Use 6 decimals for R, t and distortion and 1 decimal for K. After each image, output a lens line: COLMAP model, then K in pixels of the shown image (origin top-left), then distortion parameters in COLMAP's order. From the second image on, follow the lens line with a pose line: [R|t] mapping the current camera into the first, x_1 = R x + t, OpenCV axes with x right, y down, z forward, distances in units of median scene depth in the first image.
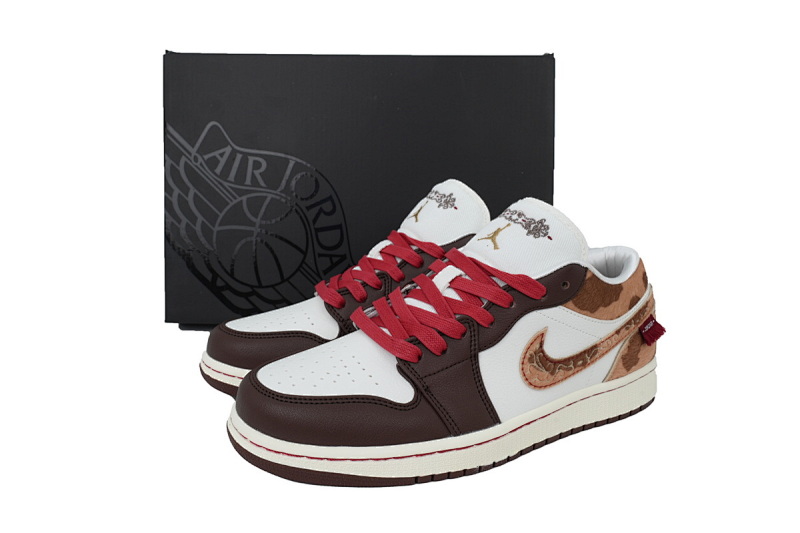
lens RADIAL K [[617.5, 0, 400.0], [0, 617.5, 266.5], [0, 0, 1]] dist [0.000098, 0.001144]
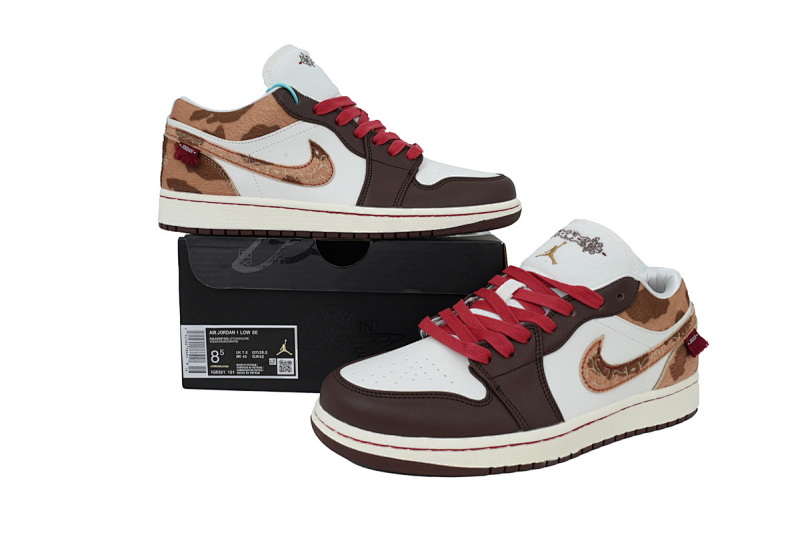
lens RADIAL K [[617.5, 0, 400.0], [0, 617.5, 266.5], [0, 0, 1]] dist [0.000098, 0.001144]
pose [[0.999901, 0.013265, -0.004653, -0.117385], [-0.013562, 0.997398, -0.070807, 0.059391], [0.003701, 0.070863, 0.997479, -0.095890]]
